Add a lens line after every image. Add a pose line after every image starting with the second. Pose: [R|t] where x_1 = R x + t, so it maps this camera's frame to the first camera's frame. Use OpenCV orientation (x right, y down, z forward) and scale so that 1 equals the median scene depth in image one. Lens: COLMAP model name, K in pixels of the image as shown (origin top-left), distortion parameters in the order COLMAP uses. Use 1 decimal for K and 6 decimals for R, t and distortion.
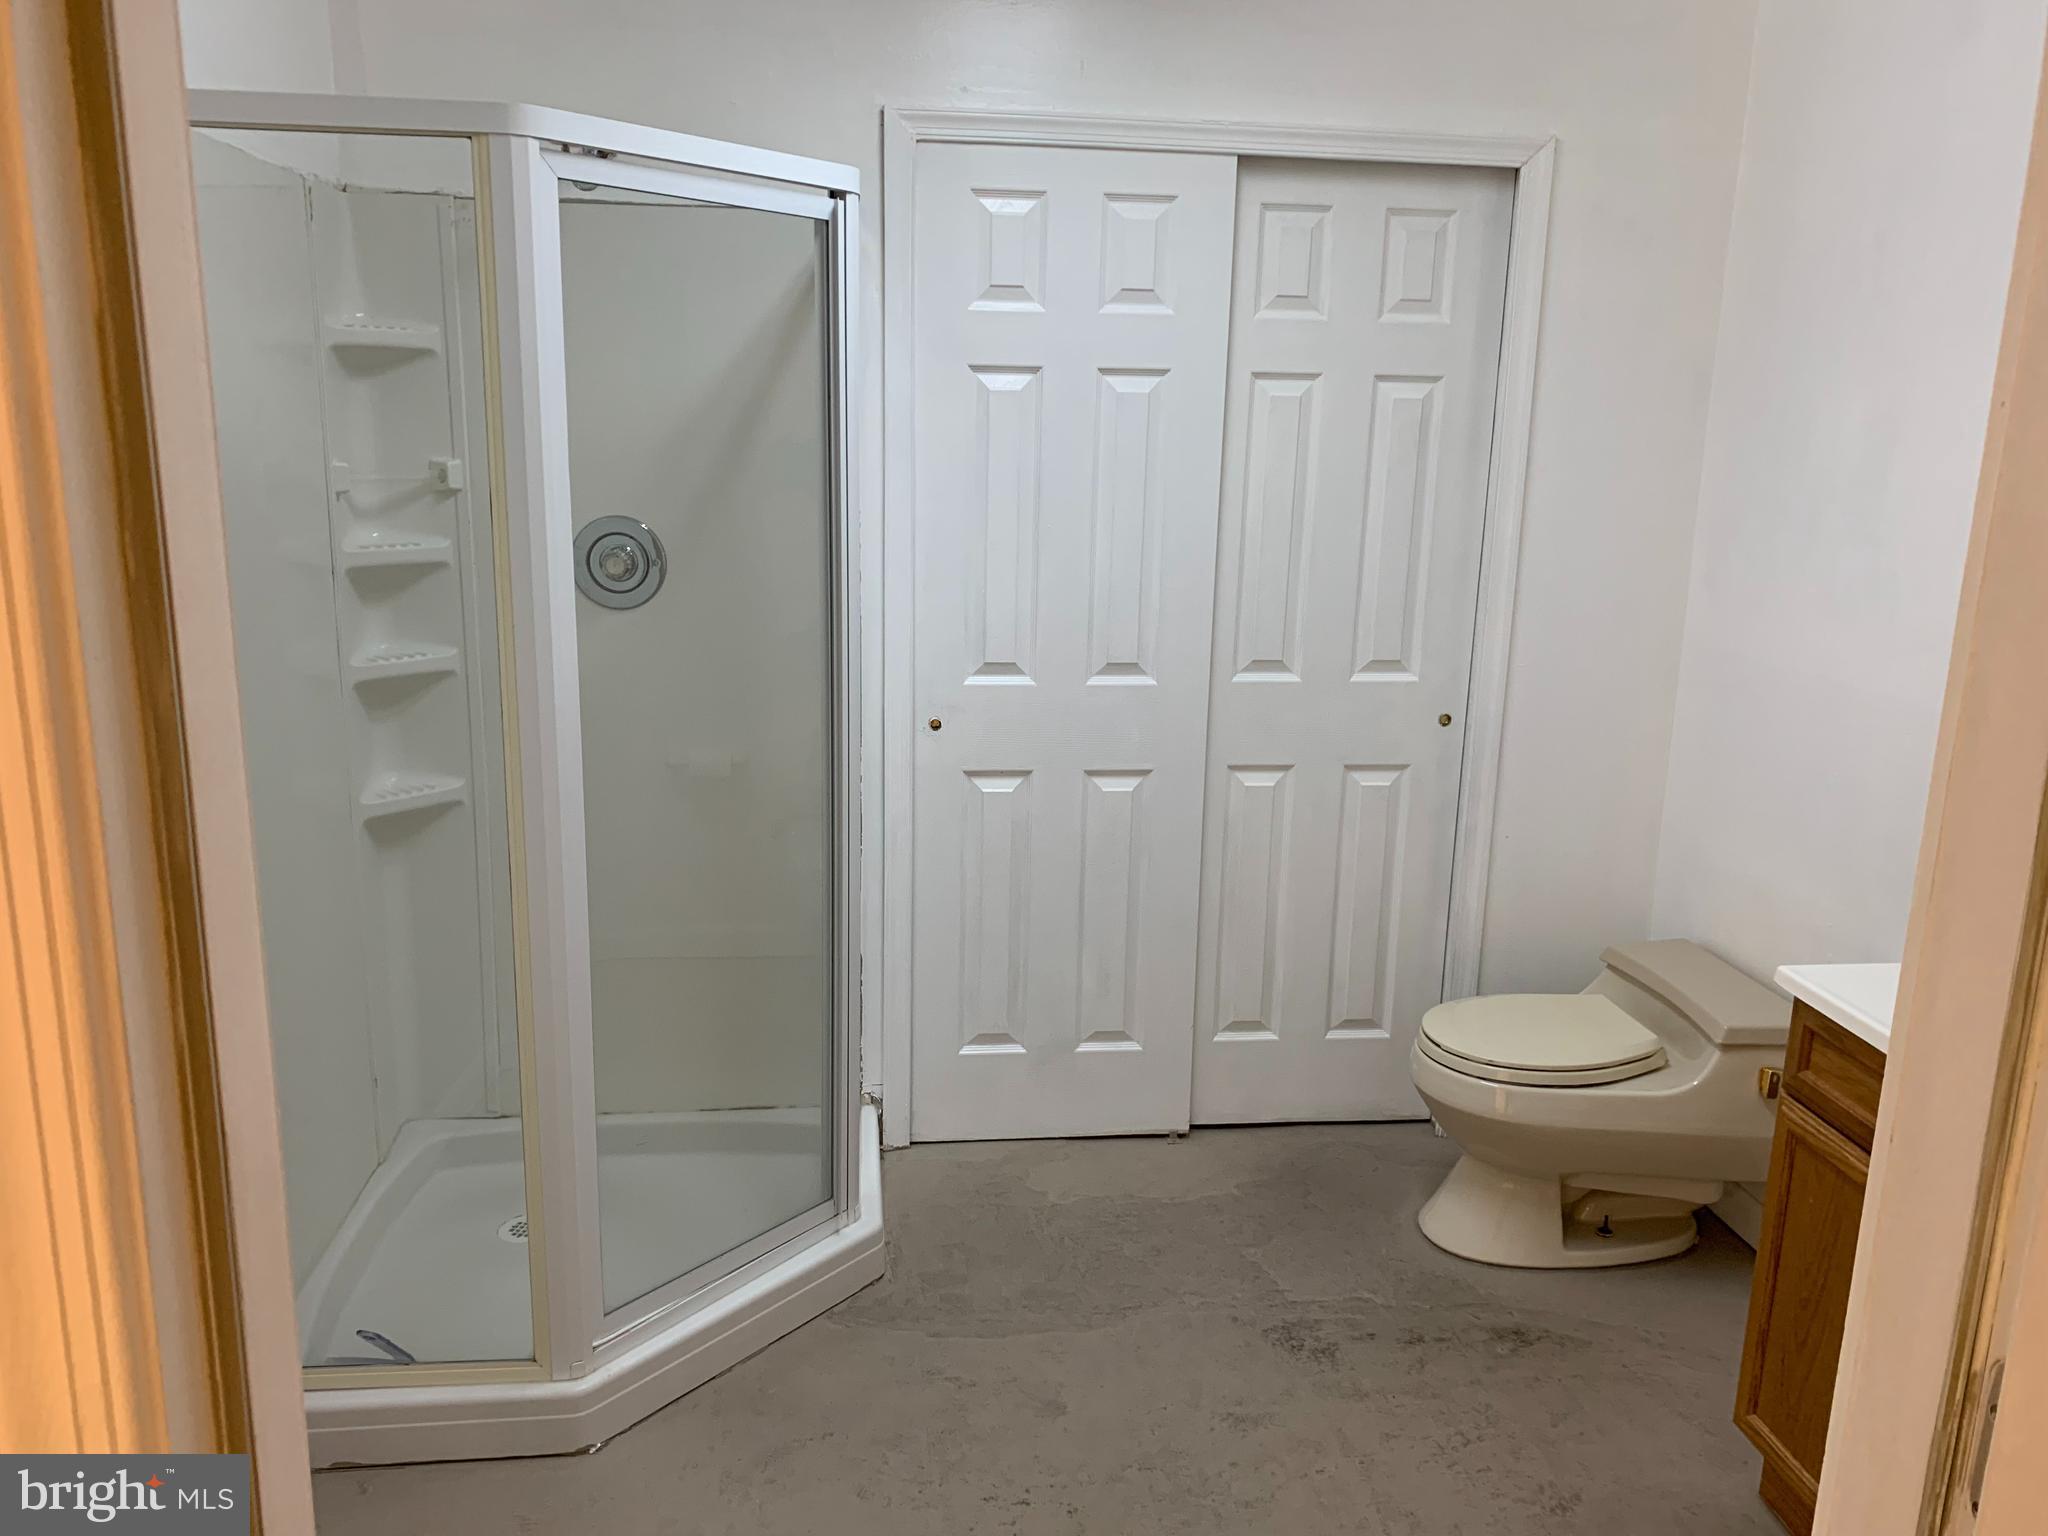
lens RADIAL K [[1579.5, 0, 1023.5], [0, 1579.5, 776.8], [0, 0, 1]] dist [0.027555, -0.024250]
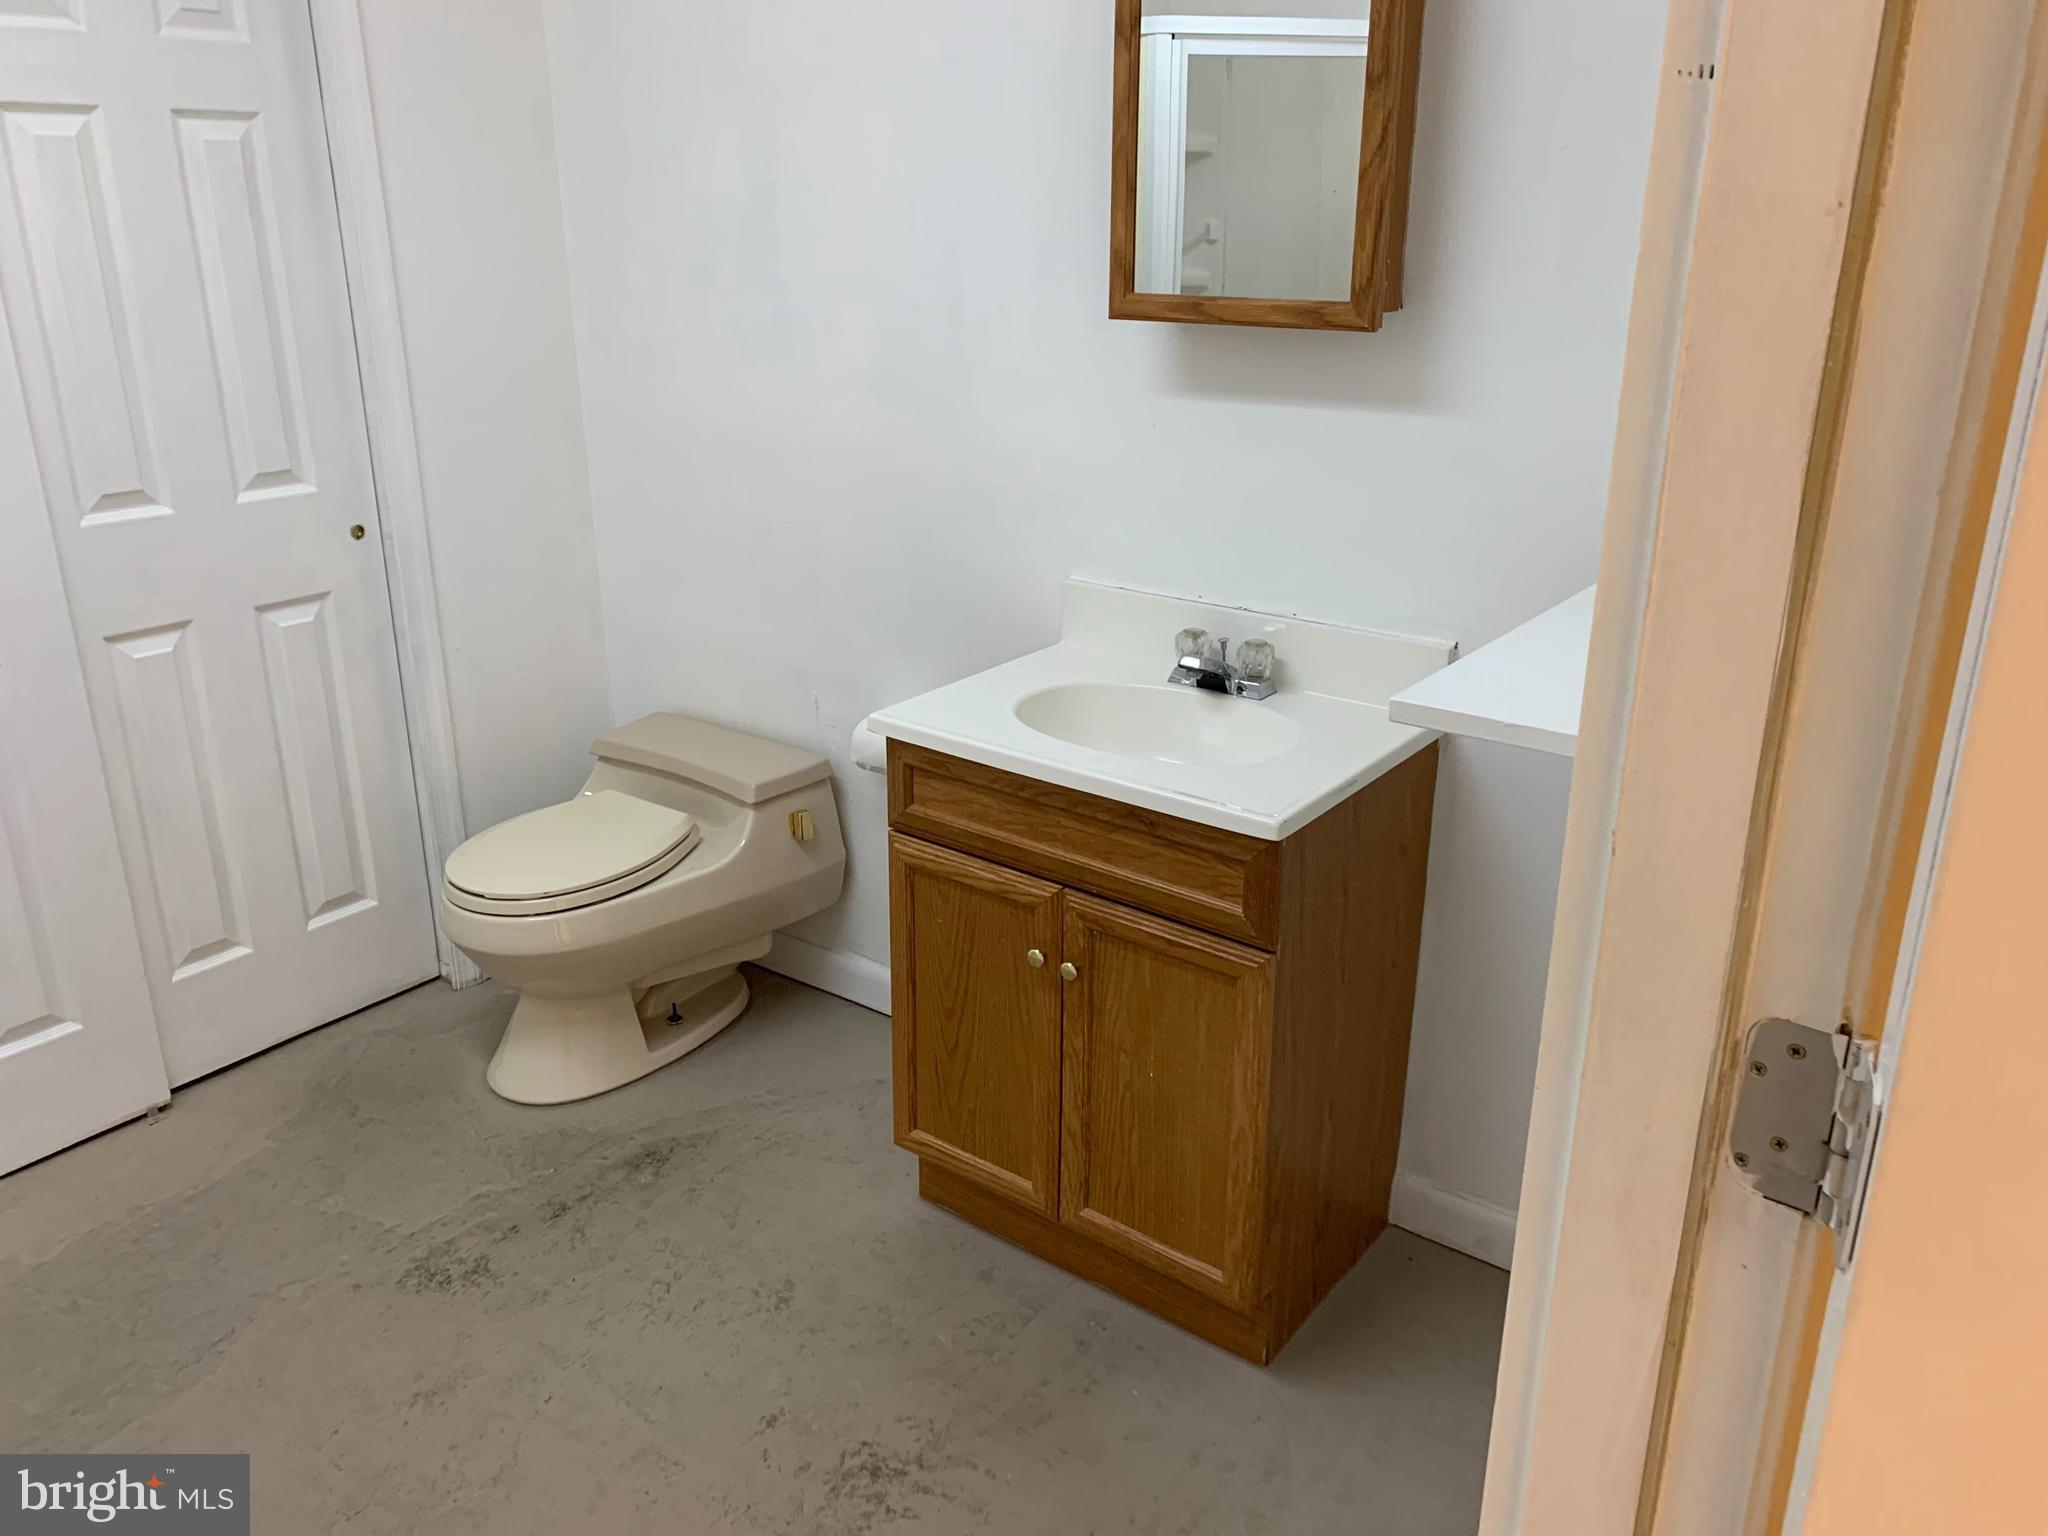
lens RADIAL K [[1579.5, 0, 1017.8], [0, 1579.5, 746.0], [0, 0, 1]] dist [0.027555, -0.024250]
pose [[0.696984, -0.257924, 0.669095, -0.100079], [0.178628, 0.966110, 0.186344, -0.022873], [-0.694482, -0.010359, 0.719436, 0.150891]]
